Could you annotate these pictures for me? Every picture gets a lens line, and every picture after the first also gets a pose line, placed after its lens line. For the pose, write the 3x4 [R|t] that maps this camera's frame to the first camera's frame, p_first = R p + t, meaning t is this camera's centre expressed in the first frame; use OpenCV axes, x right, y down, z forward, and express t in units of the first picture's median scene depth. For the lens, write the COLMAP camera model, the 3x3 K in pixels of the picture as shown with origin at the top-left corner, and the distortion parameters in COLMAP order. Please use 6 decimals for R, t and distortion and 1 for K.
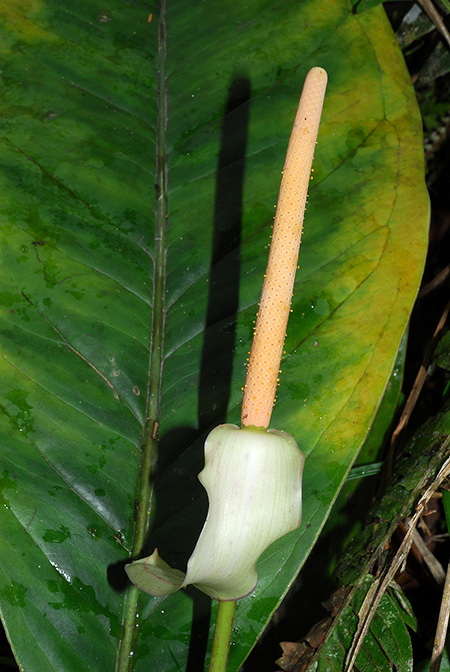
lens RADIAL K [[1855.1, 0, 225.0], [0, 1855.1, 336.0], [0, 0, 1]] dist [-0.087285, 0.549413]
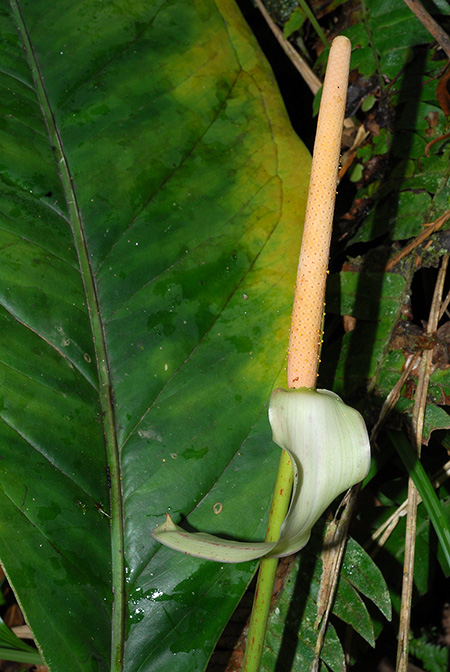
lens RADIAL K [[1855.1, 0, 225.0], [0, 1855.1, 336.0], [0, 0, 1]] dist [-0.087285, 0.549413]
pose [[0.929583, -0.085406, 0.358581, -0.319326], [0.064902, 0.995513, 0.068858, -0.043865], [-0.362853, -0.040736, 0.930955, 0.044587]]
